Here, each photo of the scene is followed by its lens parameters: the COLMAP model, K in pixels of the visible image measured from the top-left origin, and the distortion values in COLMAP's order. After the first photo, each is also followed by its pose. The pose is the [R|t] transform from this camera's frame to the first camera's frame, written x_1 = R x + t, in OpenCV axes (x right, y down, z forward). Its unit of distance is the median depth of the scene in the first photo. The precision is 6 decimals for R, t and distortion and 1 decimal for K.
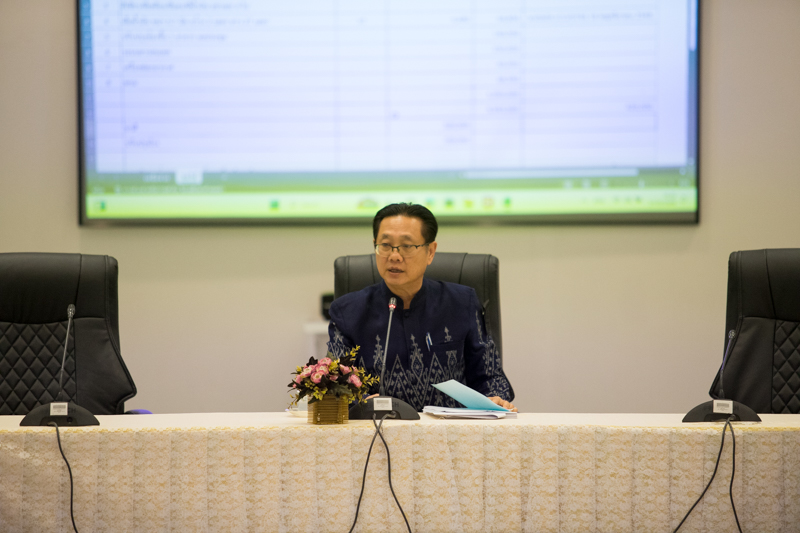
lens RADIAL K [[4491.2, 0, 400.0], [0, 4491.2, 266.5], [0, 0, 1]] dist [1.791701, -8.679139]
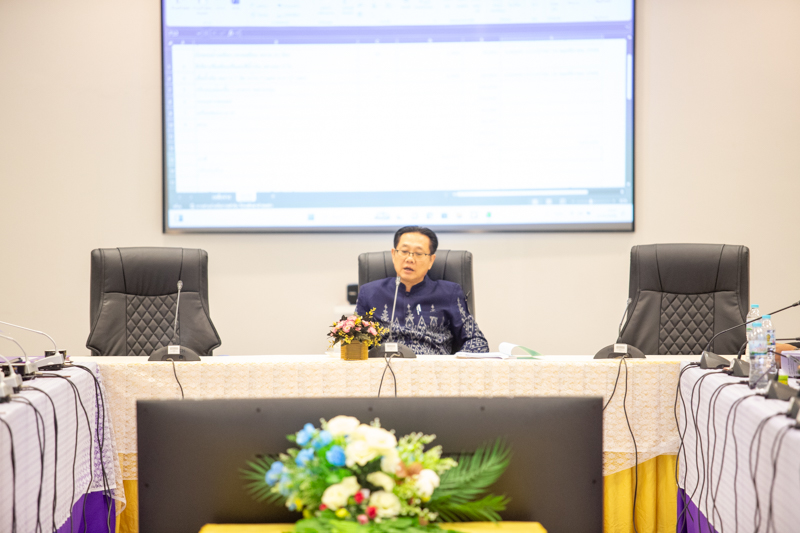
lens RADIAL K [[4491.2, 0, 400.0], [0, 4491.2, 266.5], [0, 0, 1]] dist [1.791701, -8.679139]
pose [[0.999991, -0.000732, -0.004094, 0.004822], [0.000709, 0.999983, -0.005717, 0.011791], [0.004098, 0.005714, 0.999975, -0.450447]]
